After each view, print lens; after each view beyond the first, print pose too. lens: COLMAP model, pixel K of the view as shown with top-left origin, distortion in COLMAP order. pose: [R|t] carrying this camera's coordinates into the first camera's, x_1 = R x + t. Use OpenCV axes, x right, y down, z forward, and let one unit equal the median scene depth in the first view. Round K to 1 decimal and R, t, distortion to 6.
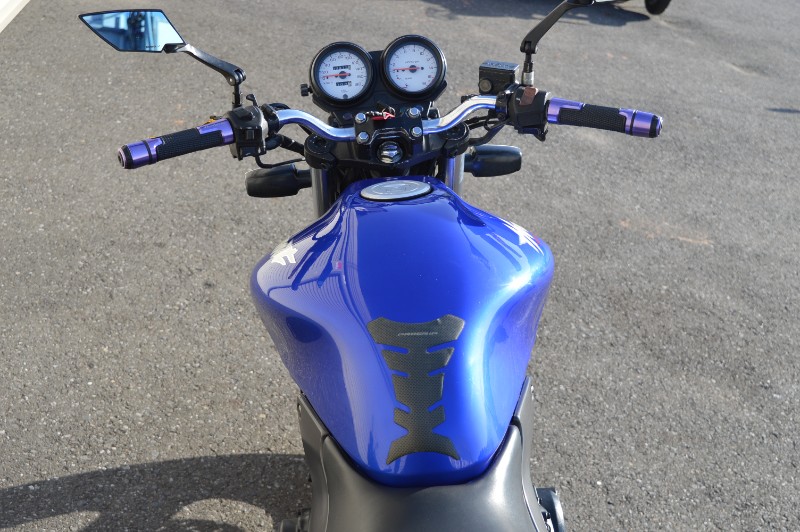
lens RADIAL K [[1166.6, 0, 397.7], [0, 1166.6, 266.6], [0, 0, 1]] dist [0.018954, 0.000000]
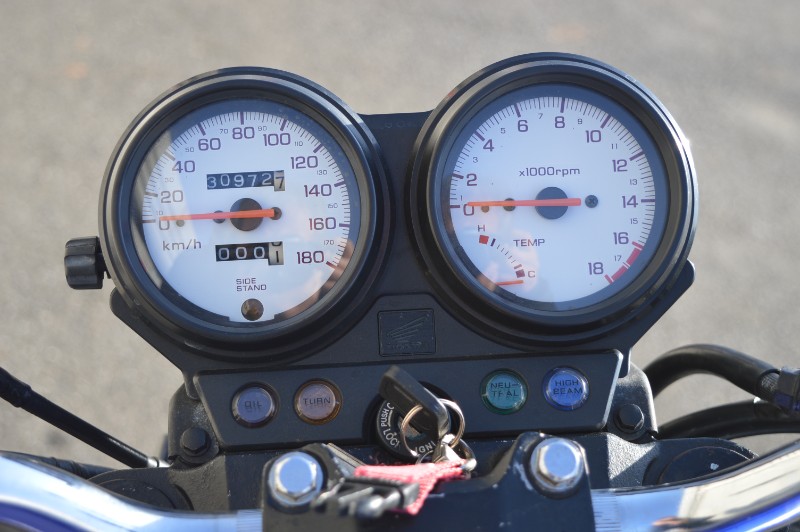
lens RADIAL K [[1407.1, 0, 402.1], [0, 1407.1, 265.3], [0, 0, 1]] dist [-0.004140, 0.000000]
pose [[0.997836, 0.061574, -0.023081, -0.009422], [-0.060366, 0.996933, 0.049813, -0.169415], [0.026078, -0.048312, 0.998492, 0.720994]]
